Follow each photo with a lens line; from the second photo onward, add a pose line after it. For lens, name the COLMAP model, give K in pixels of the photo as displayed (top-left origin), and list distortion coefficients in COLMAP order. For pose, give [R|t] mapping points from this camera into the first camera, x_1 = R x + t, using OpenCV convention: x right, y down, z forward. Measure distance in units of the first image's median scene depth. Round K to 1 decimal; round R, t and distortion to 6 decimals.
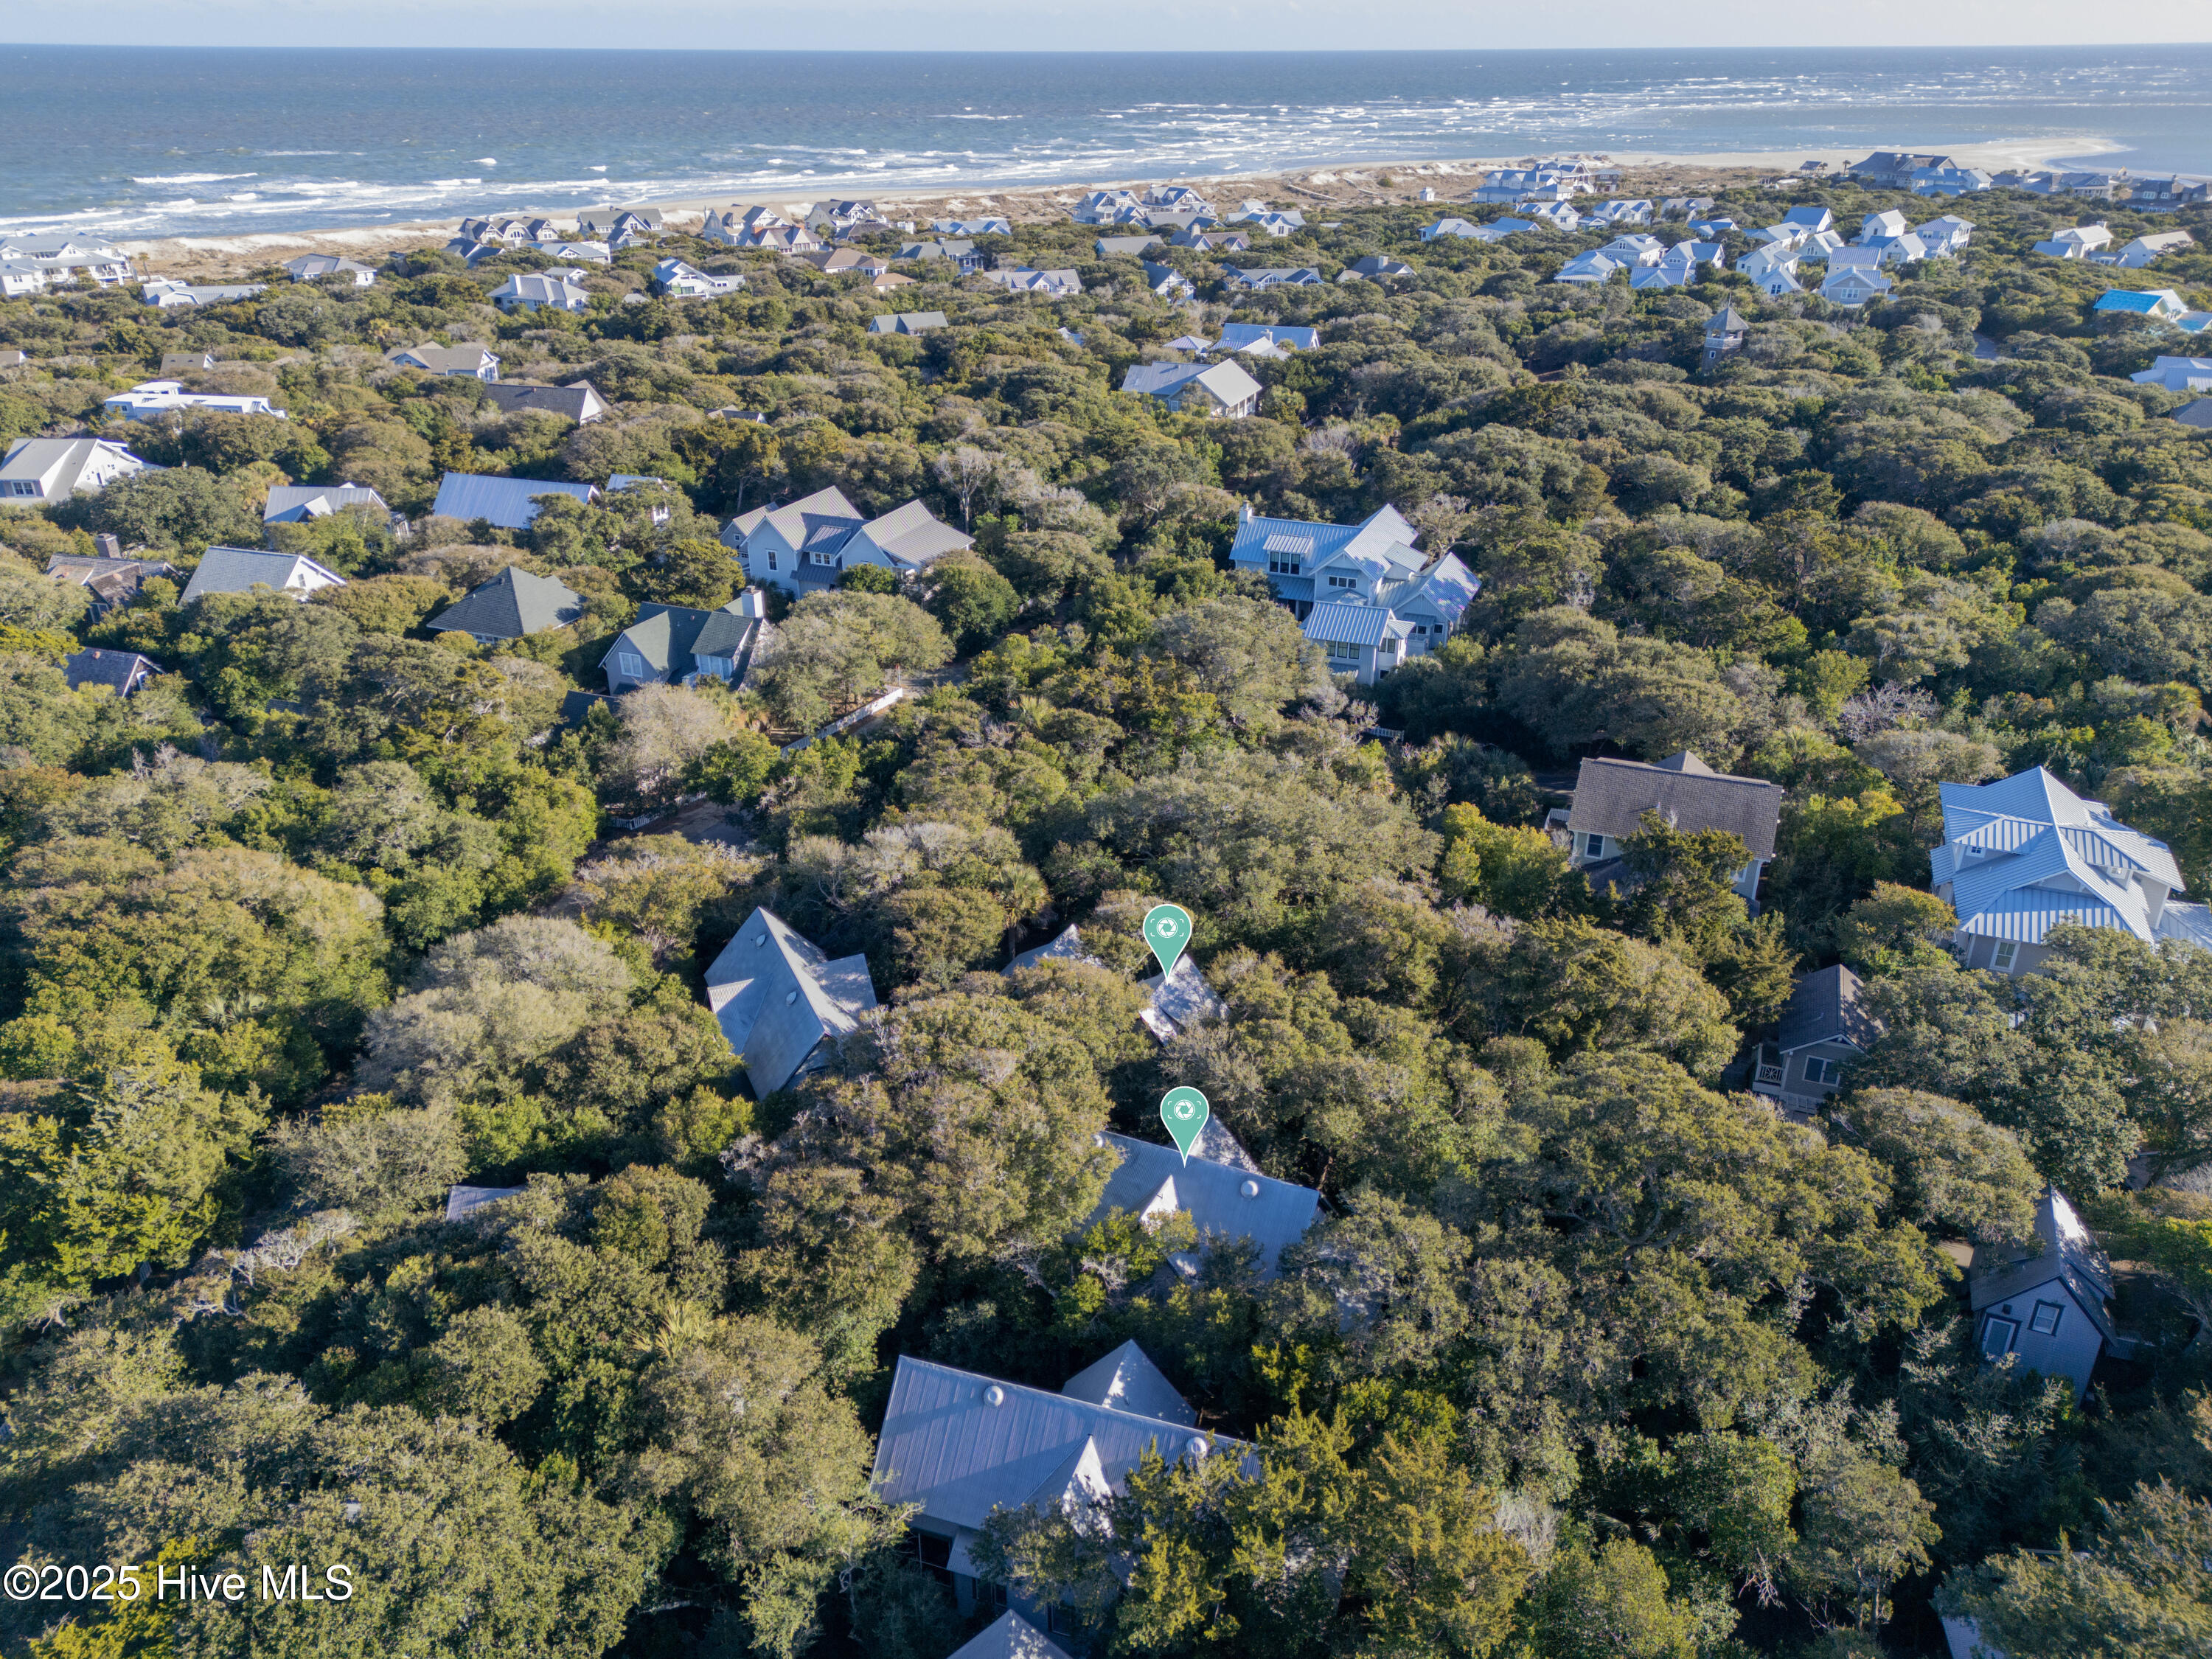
lens RADIAL K [[1552.4, 0, 1107.6], [0, 1552.4, 838.7], [0, 0, 1]] dist [0.039249, -0.034527]
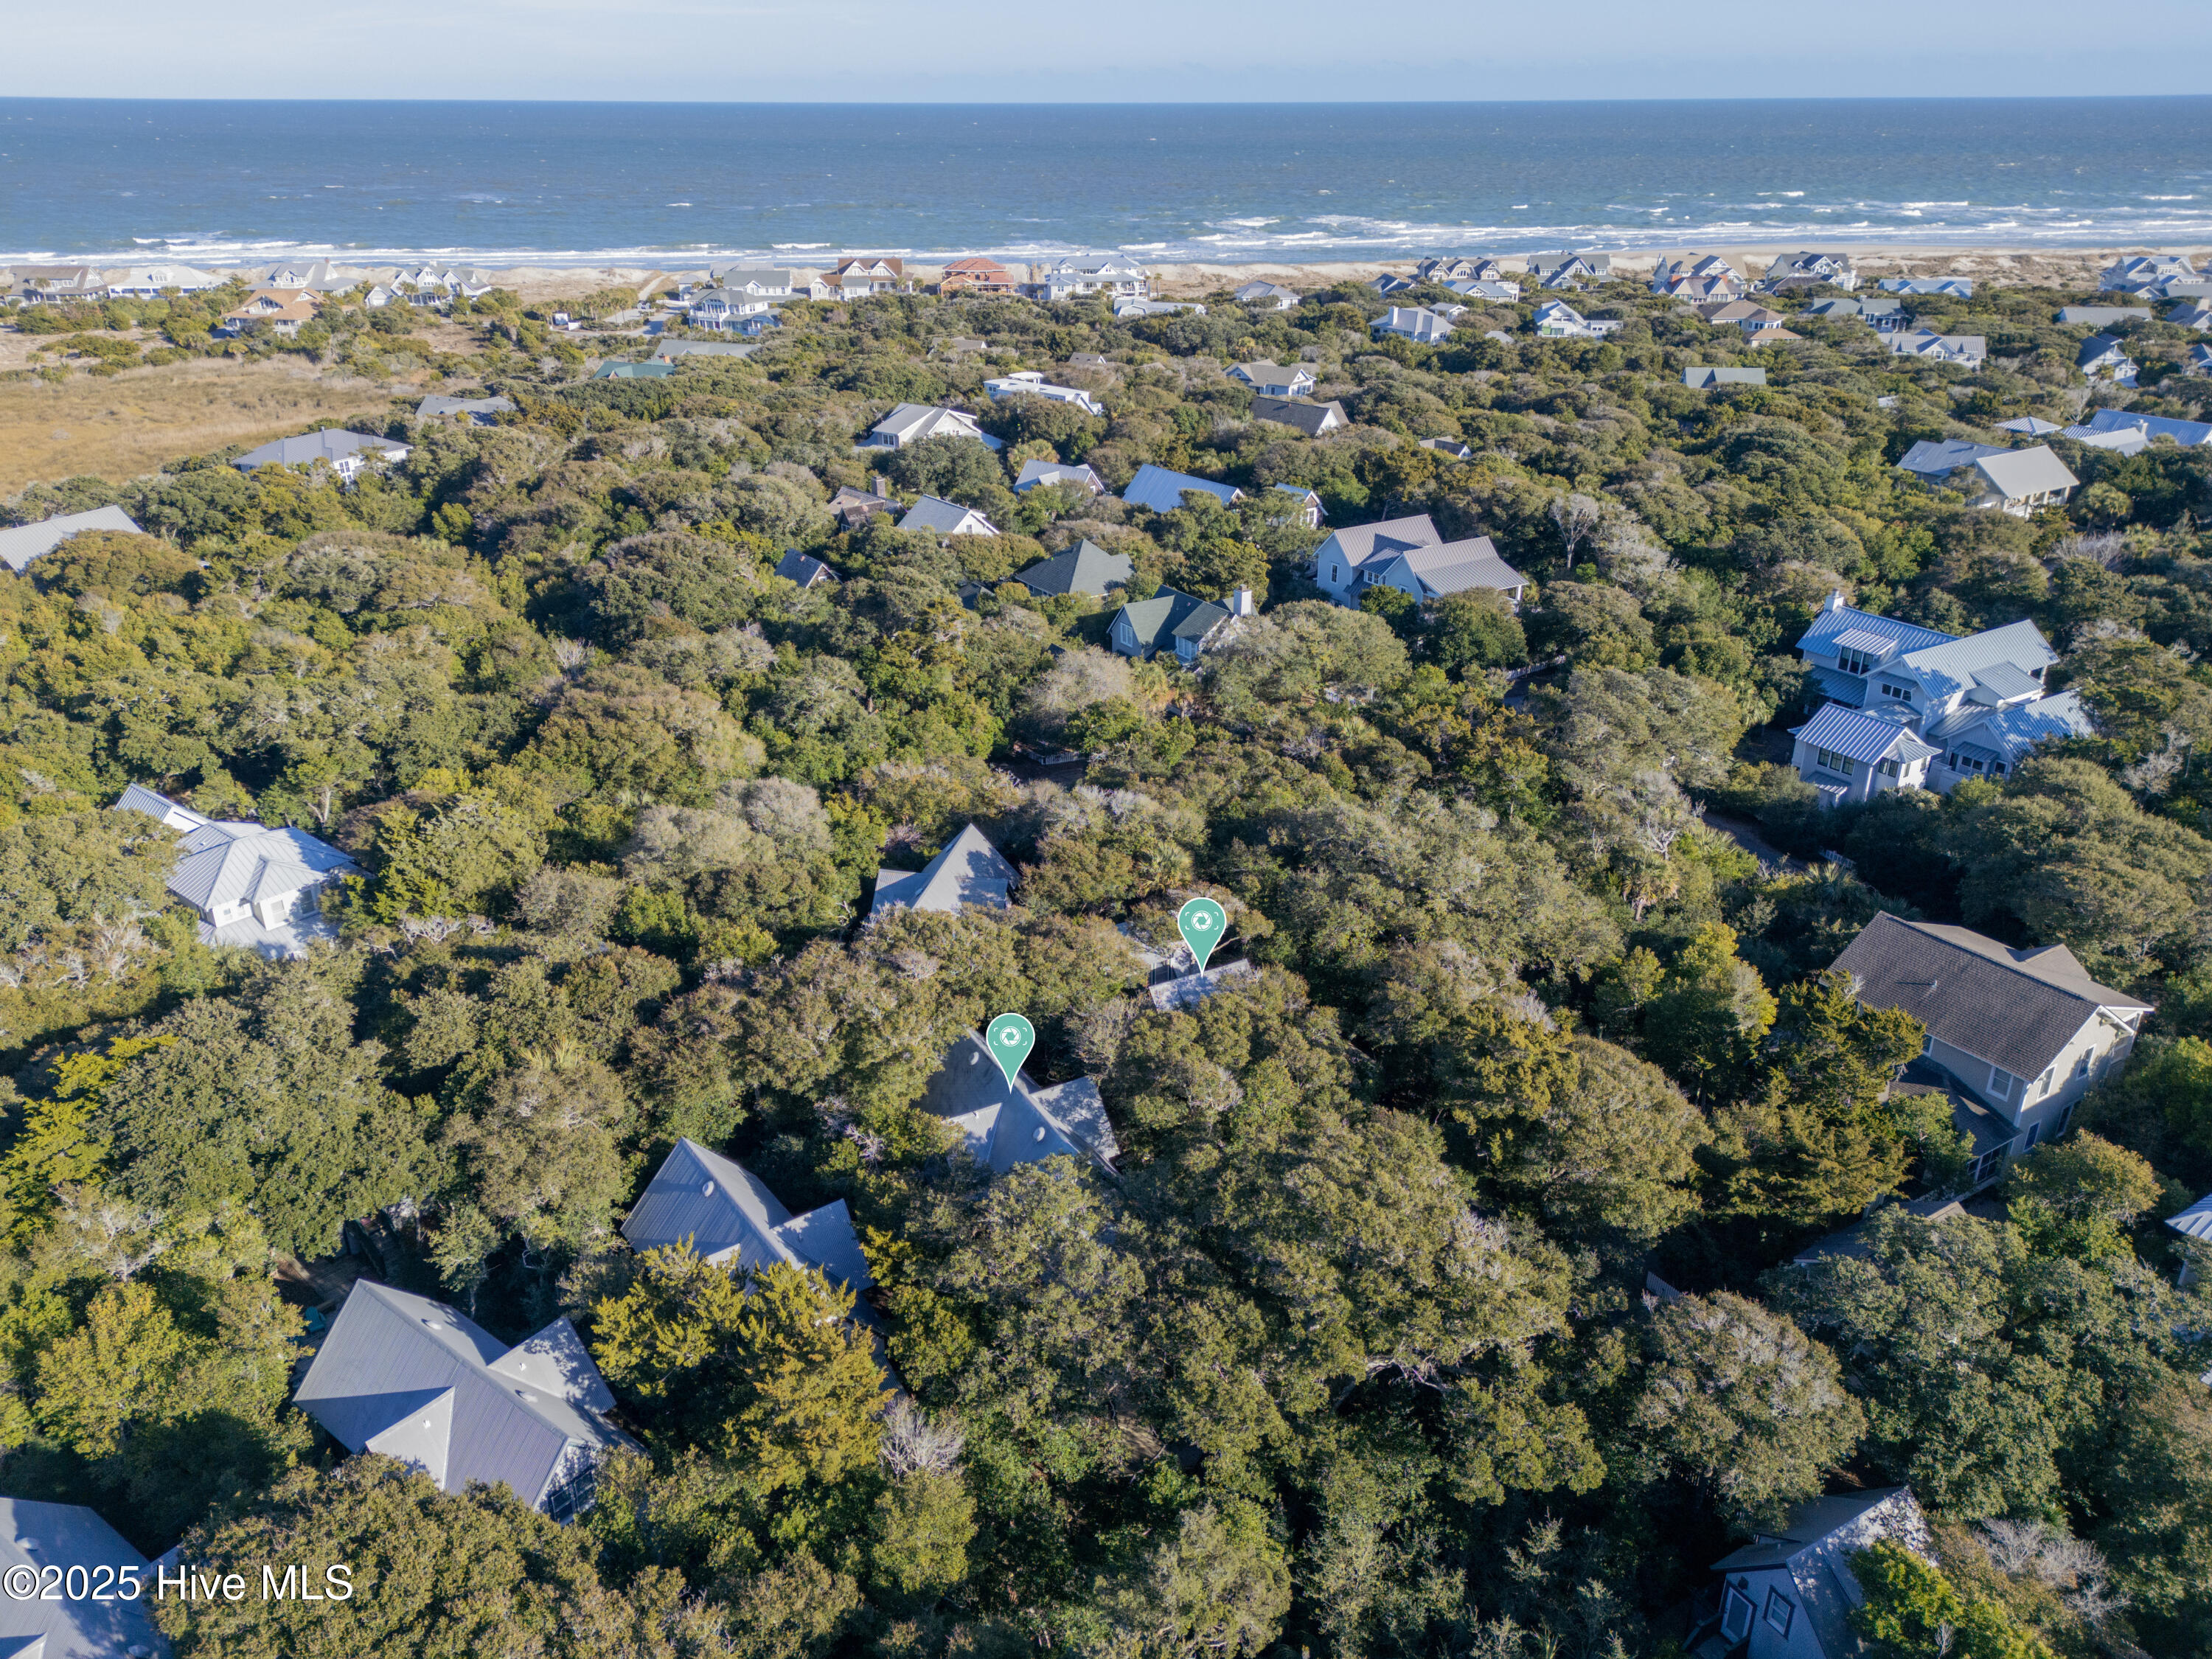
lens RADIAL K [[1552.4, 0, 1114.8], [0, 1552.4, 830.2], [0, 0, 1]] dist [0.039249, -0.034527]
pose [[0.823655, 0.236424, -0.515457, 0.192223], [-0.252025, 0.966862, 0.040756, -0.011078], [0.508011, 0.096339, 0.855946, 0.023955]]
